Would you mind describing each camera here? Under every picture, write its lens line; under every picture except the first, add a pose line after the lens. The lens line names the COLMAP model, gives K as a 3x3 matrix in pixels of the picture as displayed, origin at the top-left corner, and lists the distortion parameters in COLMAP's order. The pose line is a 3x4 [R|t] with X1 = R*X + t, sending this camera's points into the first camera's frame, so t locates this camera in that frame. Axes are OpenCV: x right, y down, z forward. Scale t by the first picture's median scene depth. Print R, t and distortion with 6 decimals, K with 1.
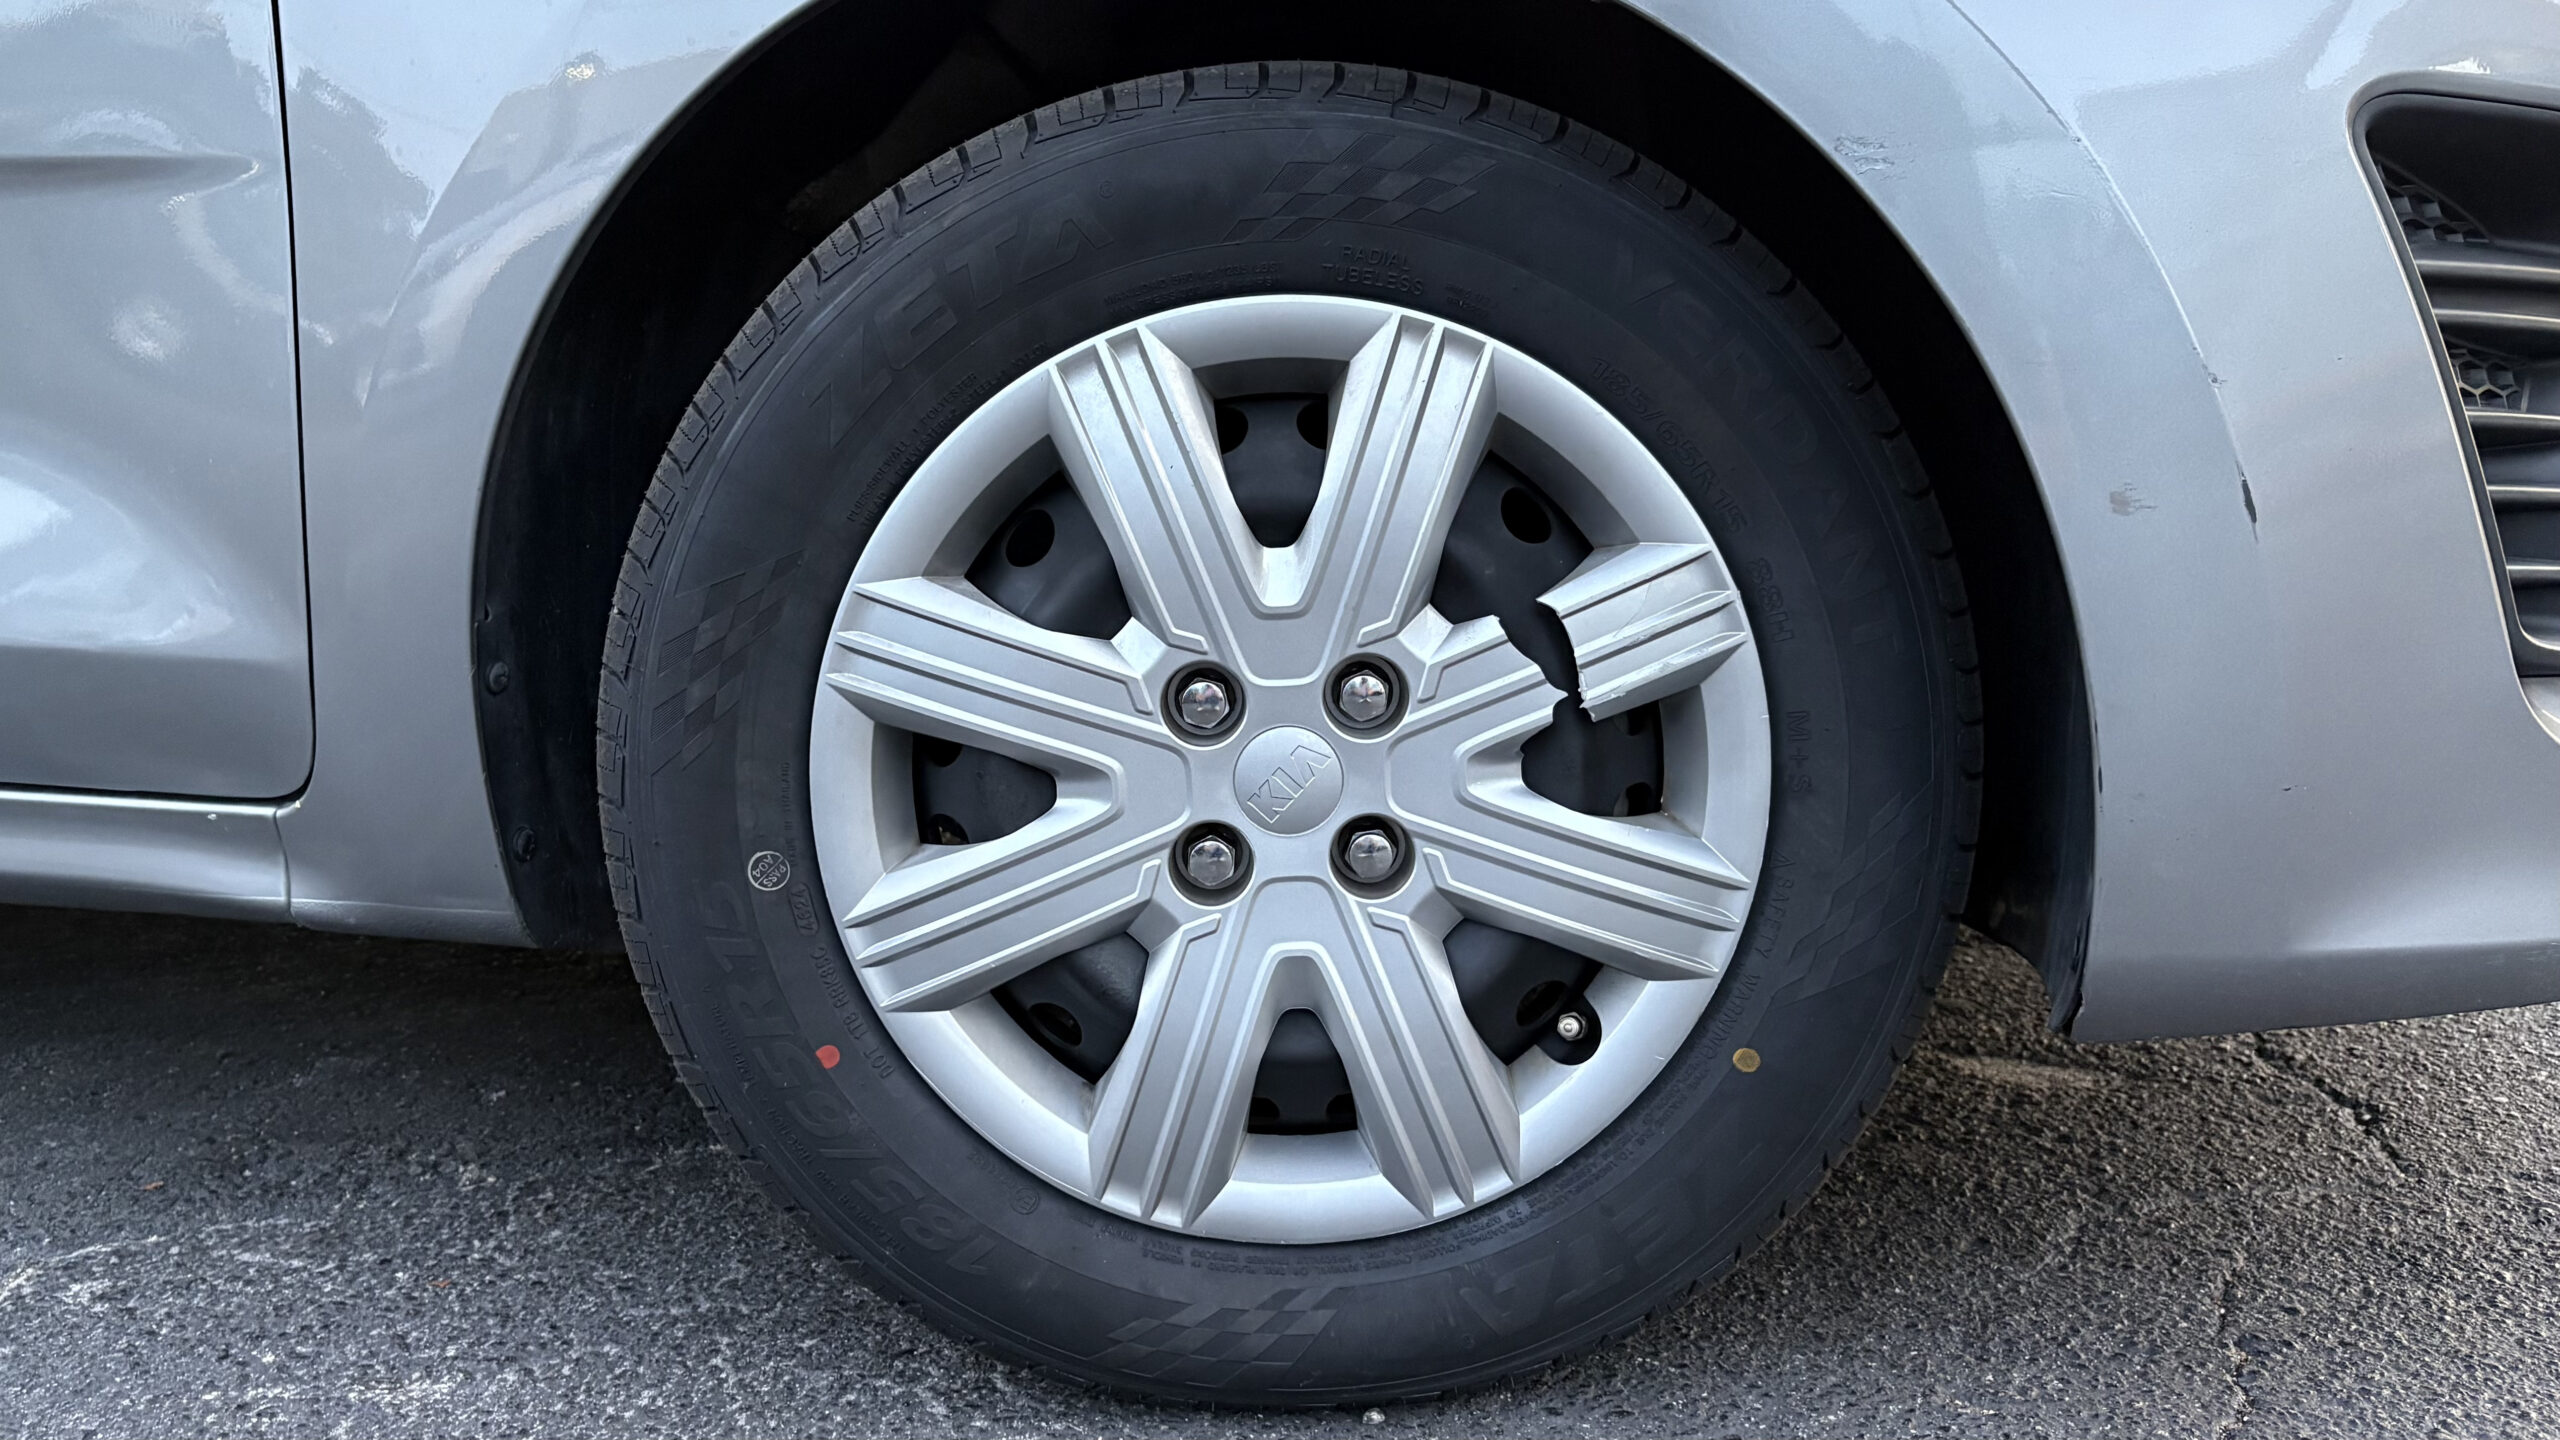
lens RADIAL K [[2205.7, 0, 1273.9], [0, 2205.7, 715.1], [0, 0, 1]] dist [0.041743, -0.014850]
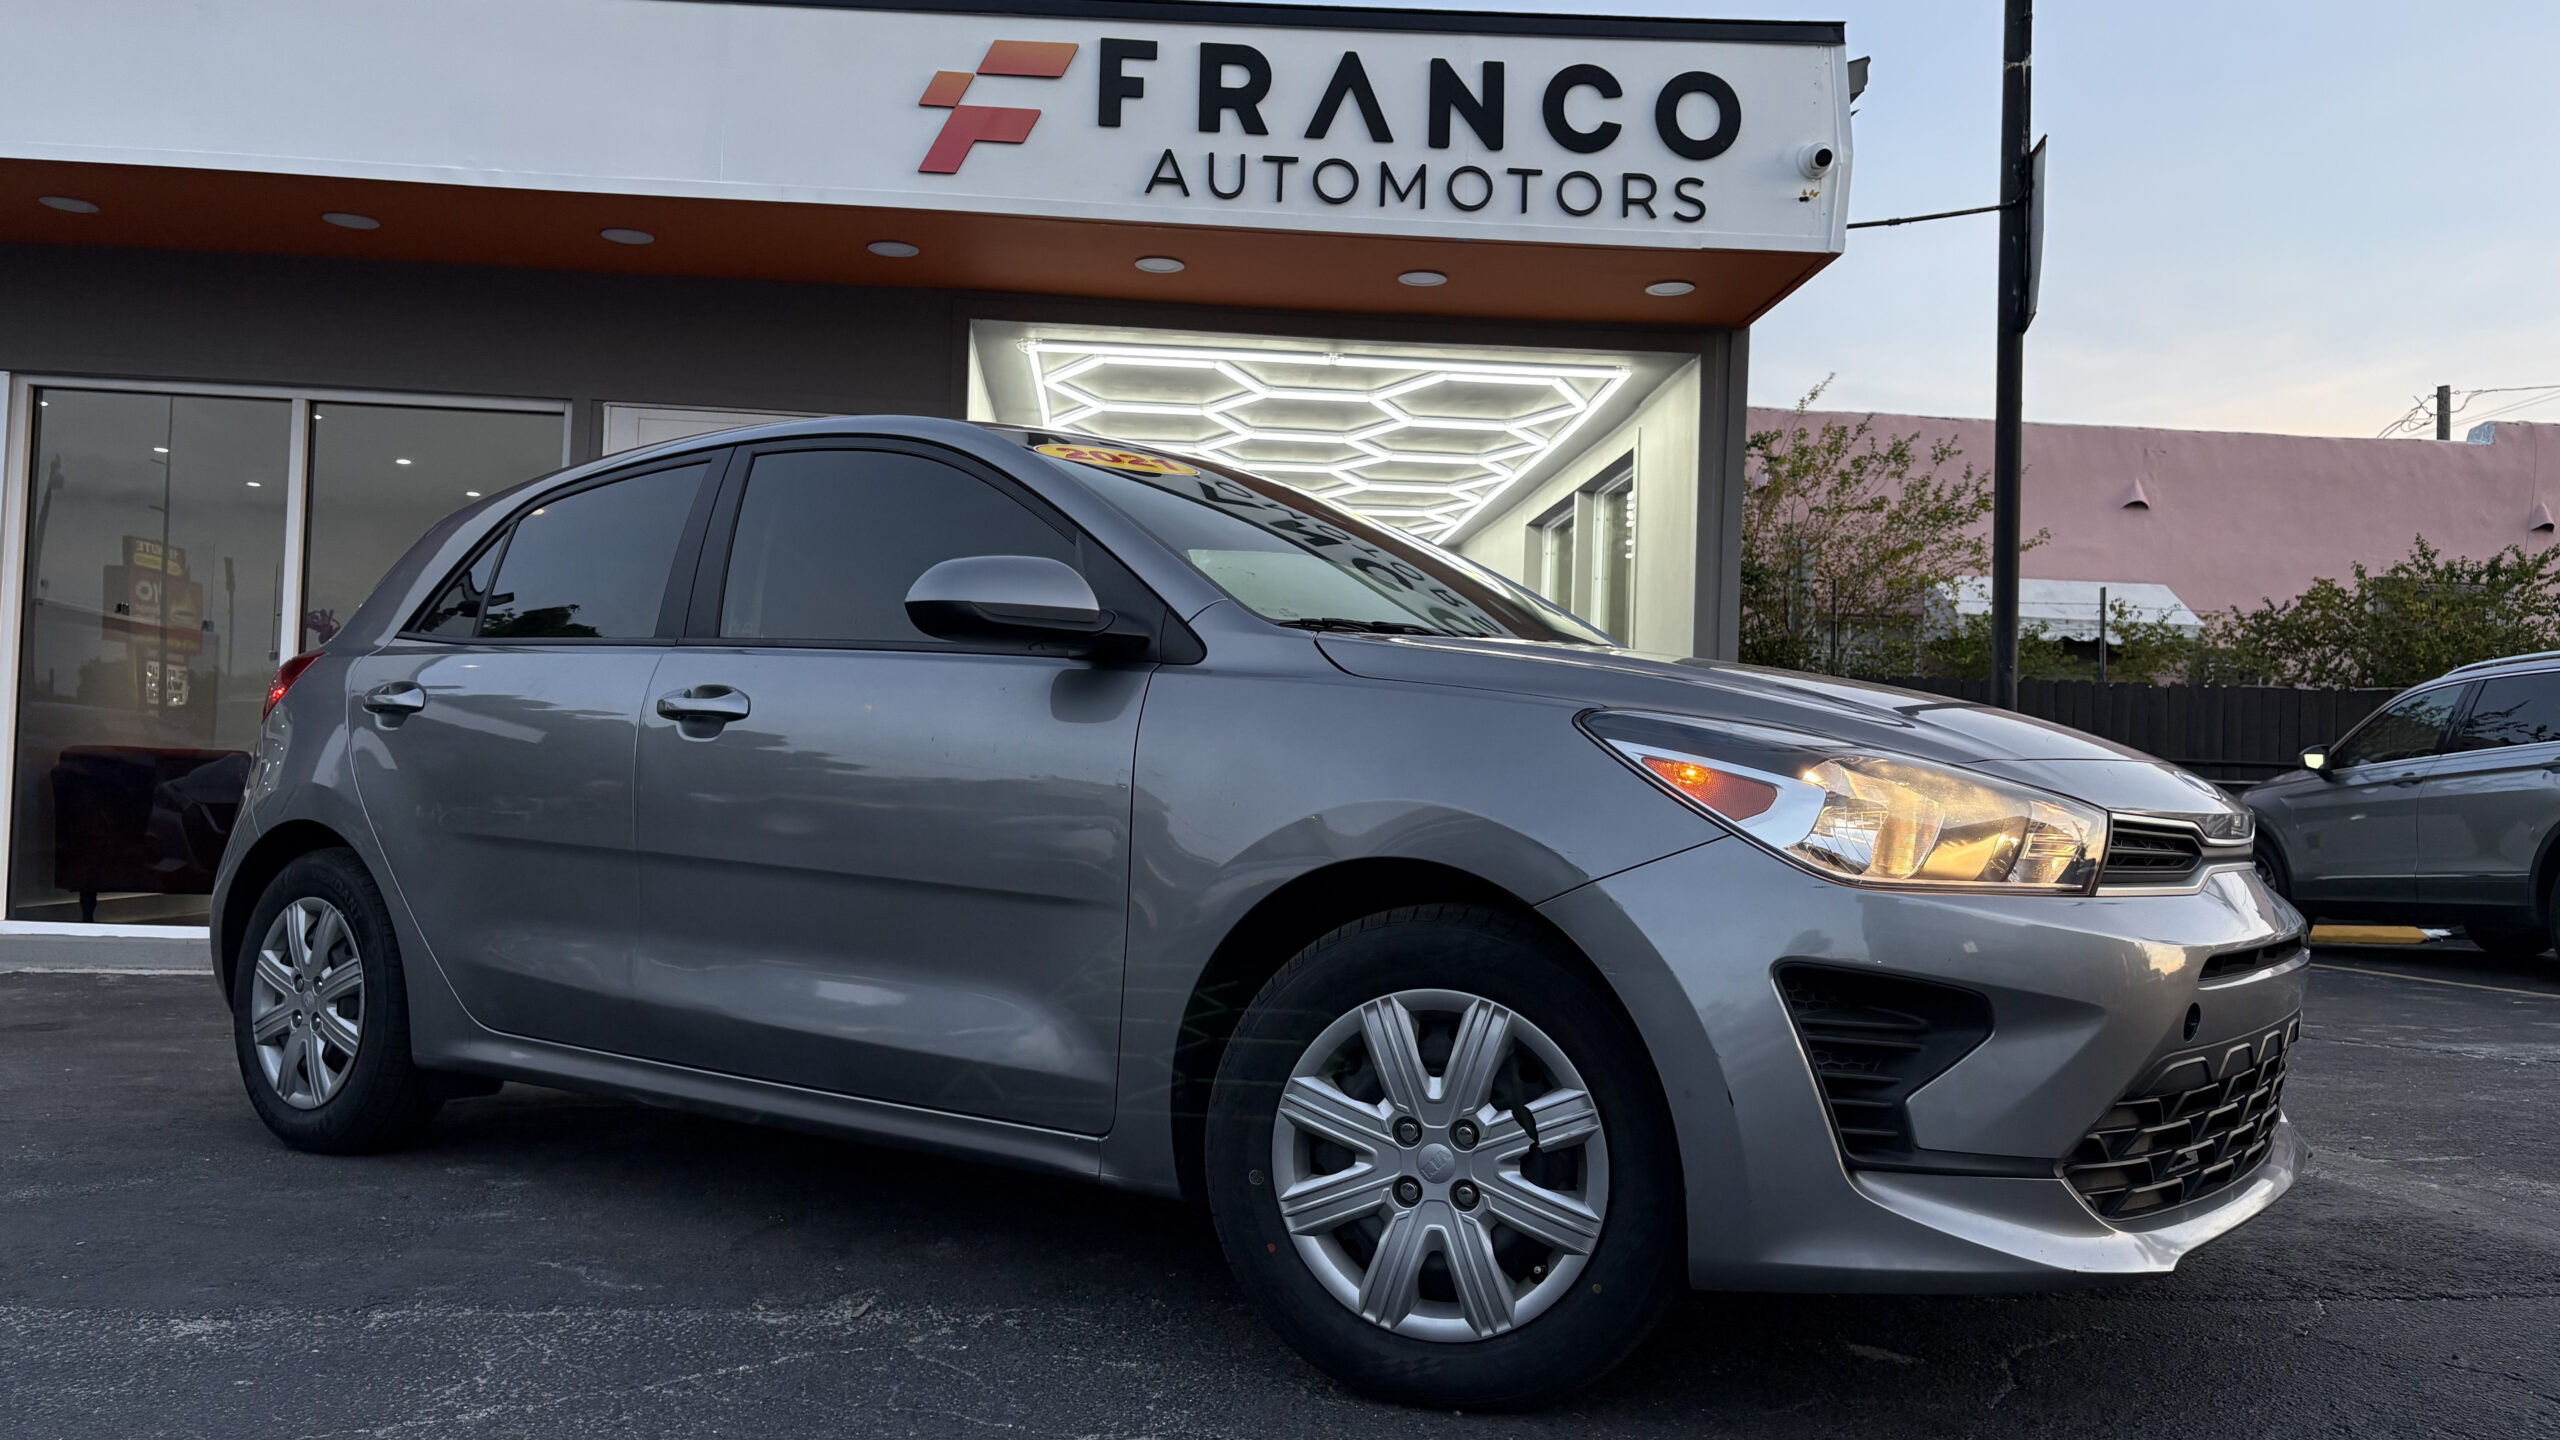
lens RADIAL K [[2205.7, 0, 1278.2], [0, 2205.7, 729.7], [0, 0, 1]] dist [0.041743, -0.014850]
pose [[0.941019, 0.034651, -0.336574, 0.723442], [-0.086792, 0.986179, -0.141131, -0.096707], [0.327032, 0.162019, 0.931021, -1.695745]]
